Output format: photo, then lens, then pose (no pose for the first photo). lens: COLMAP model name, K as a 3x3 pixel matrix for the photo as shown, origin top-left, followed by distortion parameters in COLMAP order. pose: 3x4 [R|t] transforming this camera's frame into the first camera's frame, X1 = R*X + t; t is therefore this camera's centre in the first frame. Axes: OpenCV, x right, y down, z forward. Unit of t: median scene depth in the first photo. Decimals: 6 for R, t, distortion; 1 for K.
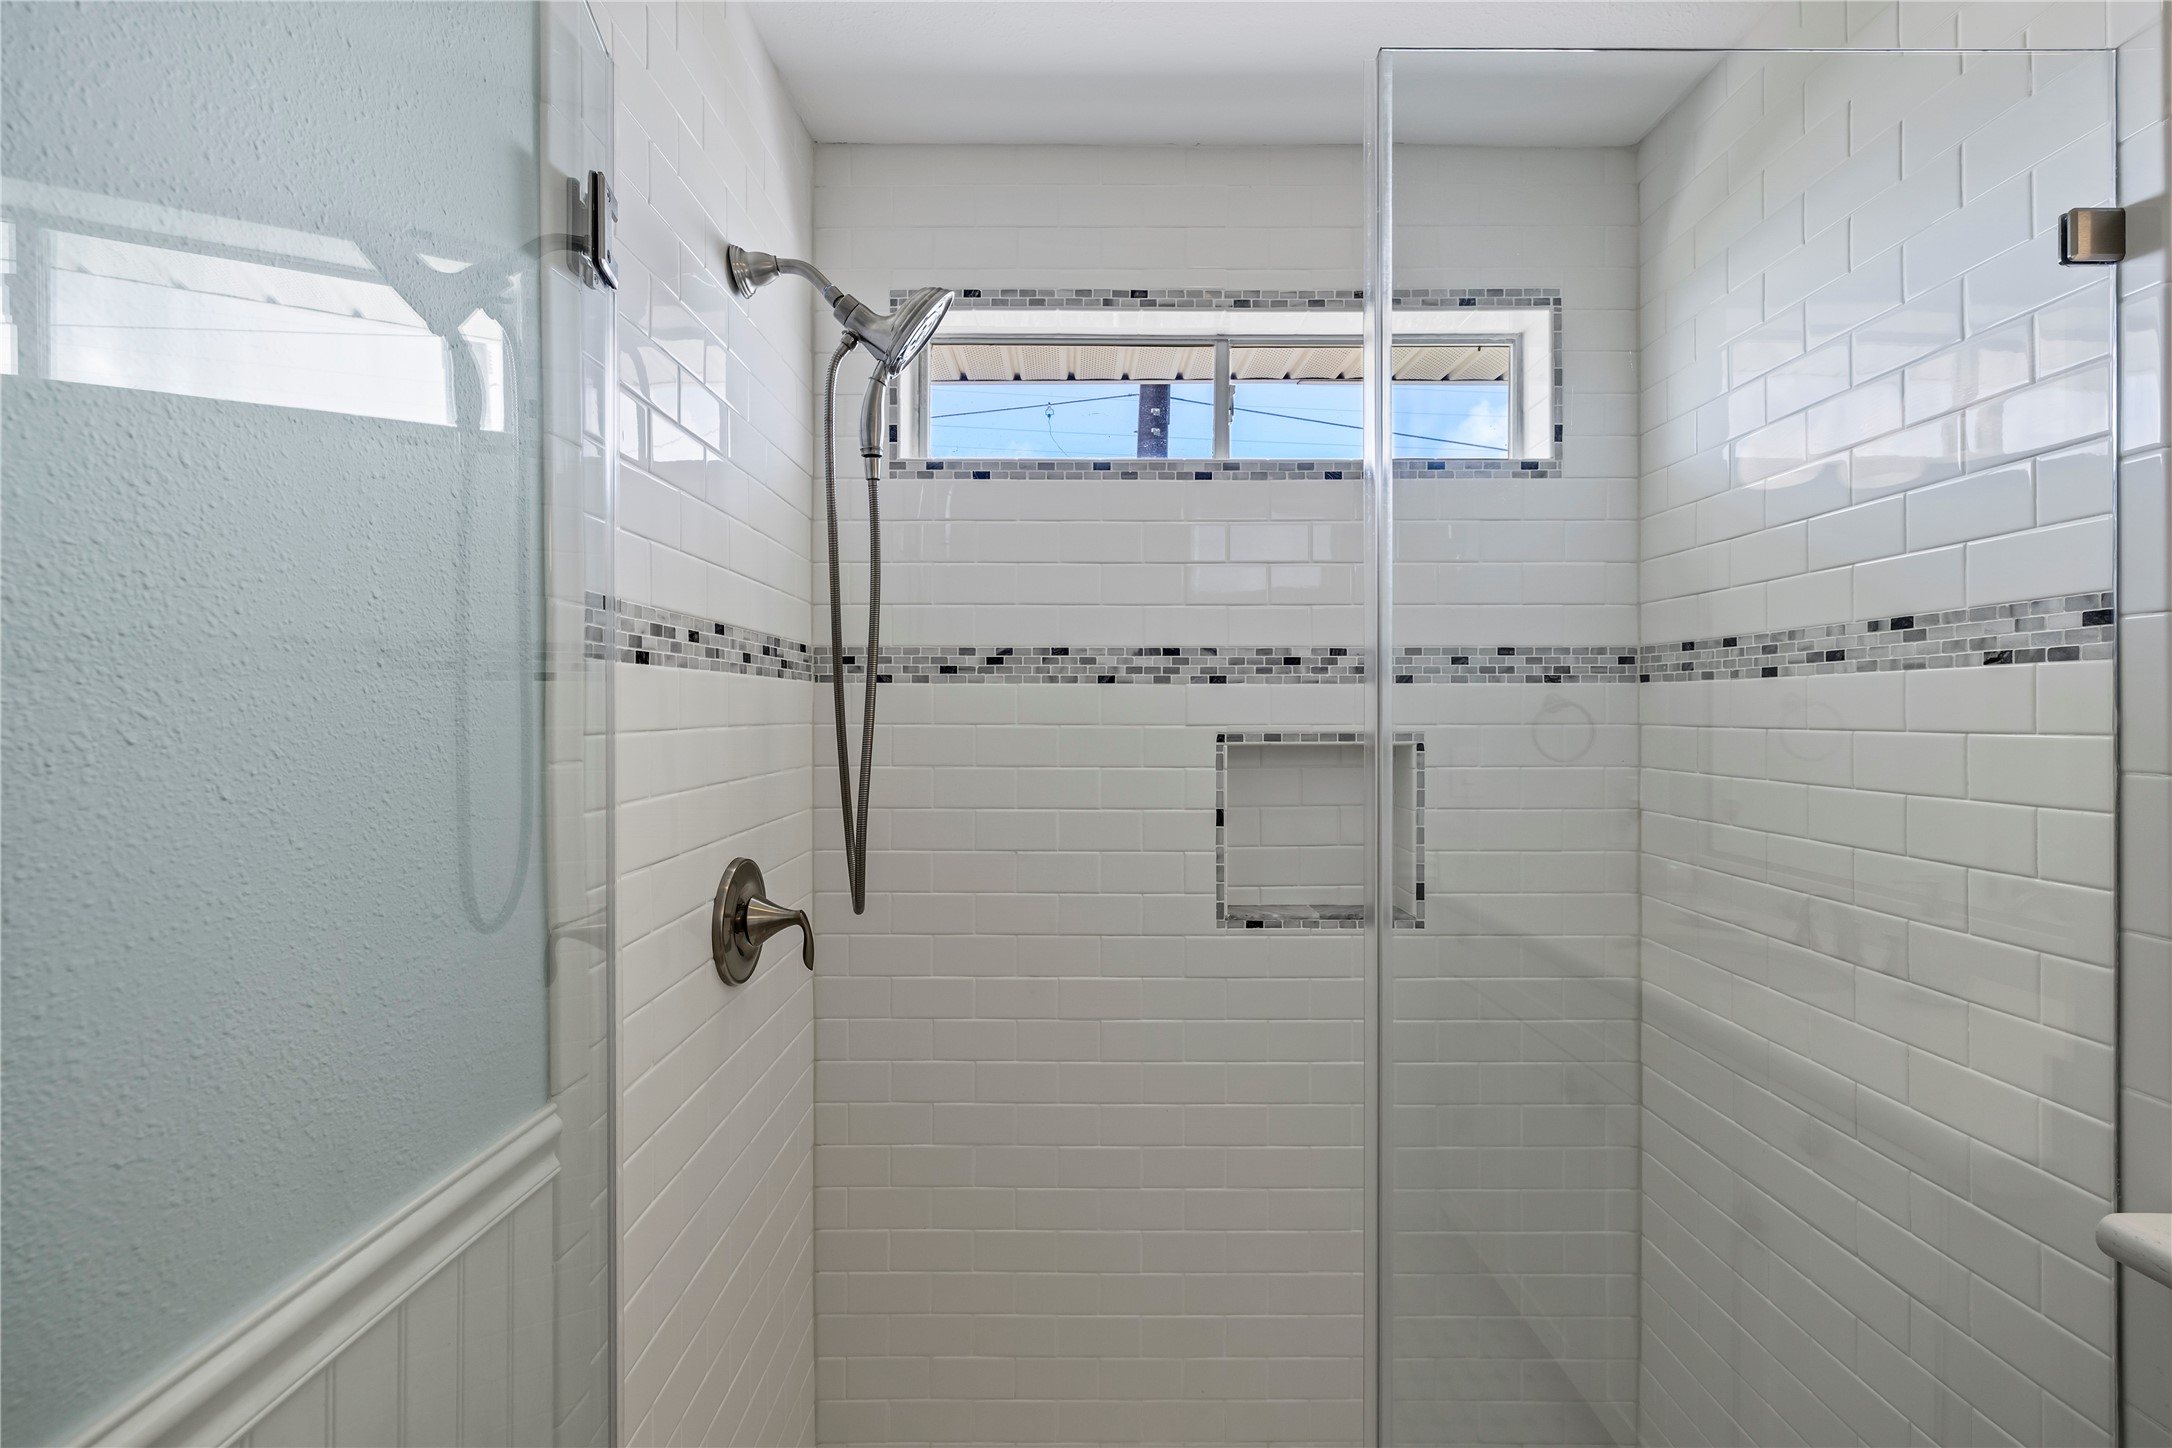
lens RADIAL K [[926.2, 0, 1077.8], [0, 926.2, 716.9], [0, 0, 1]] dist [0.003147, -0.000311]
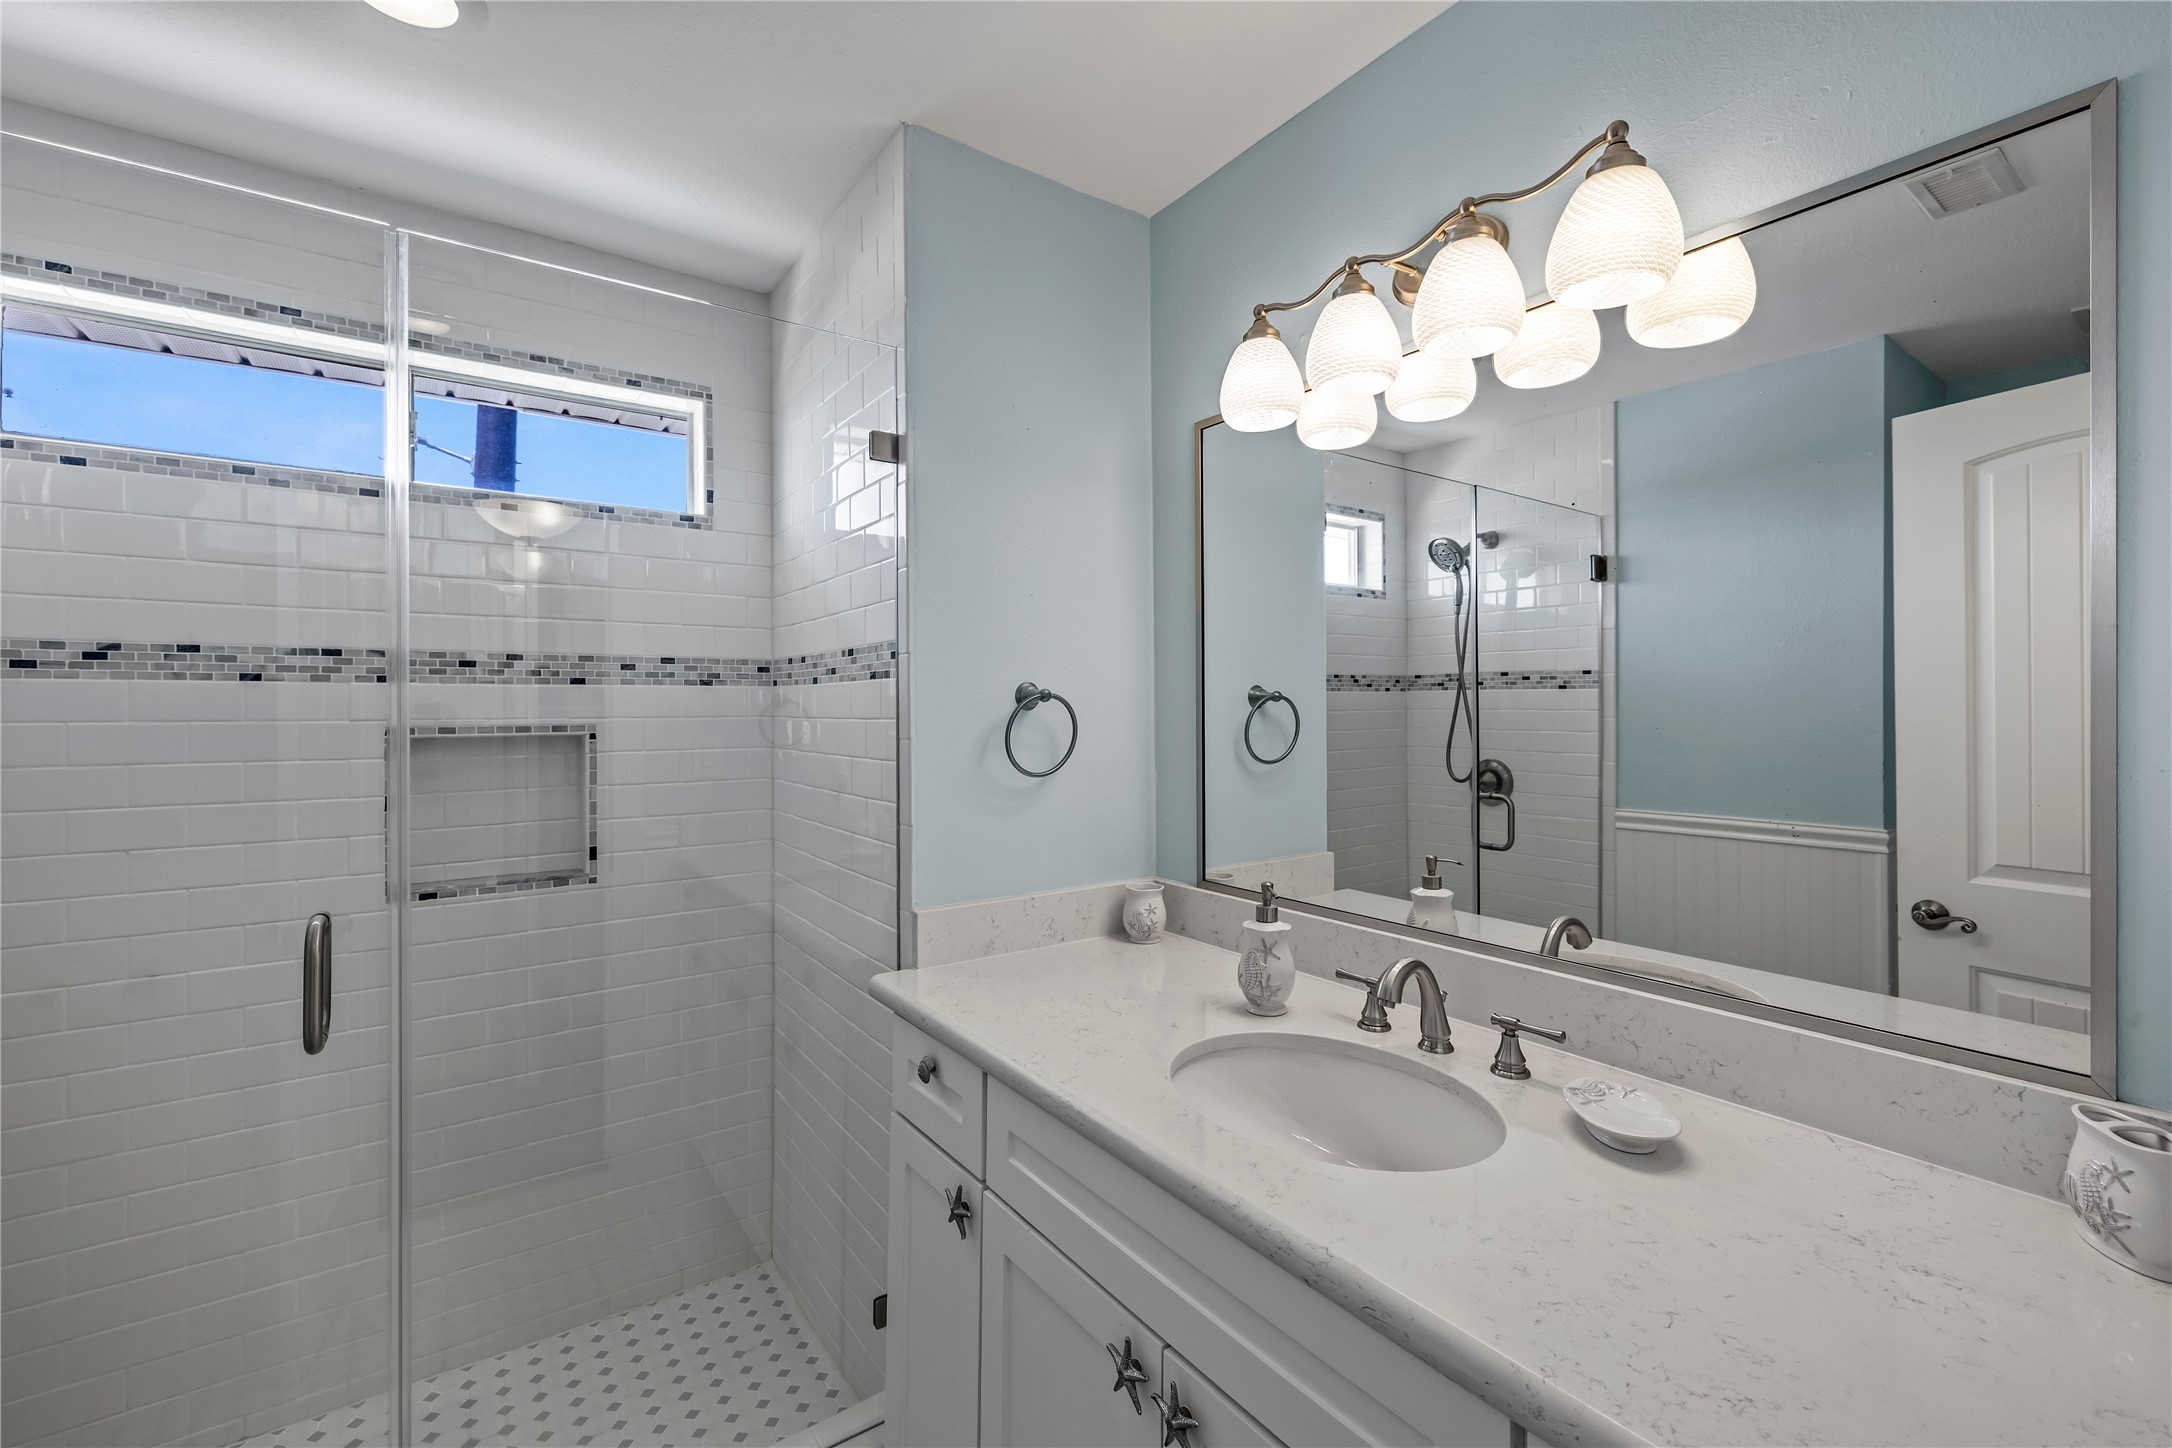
lens RADIAL K [[926.2, 0, 1095.0], [0, 926.2, 712.4], [0, 0, 1]] dist [0.003147, -0.000311]
pose [[0.814723, -0.005064, 0.579828, 0.198283], [0.005890, 0.999983, 0.000458, 0.003942], [-0.579820, 0.003042, 0.814739, -0.391291]]
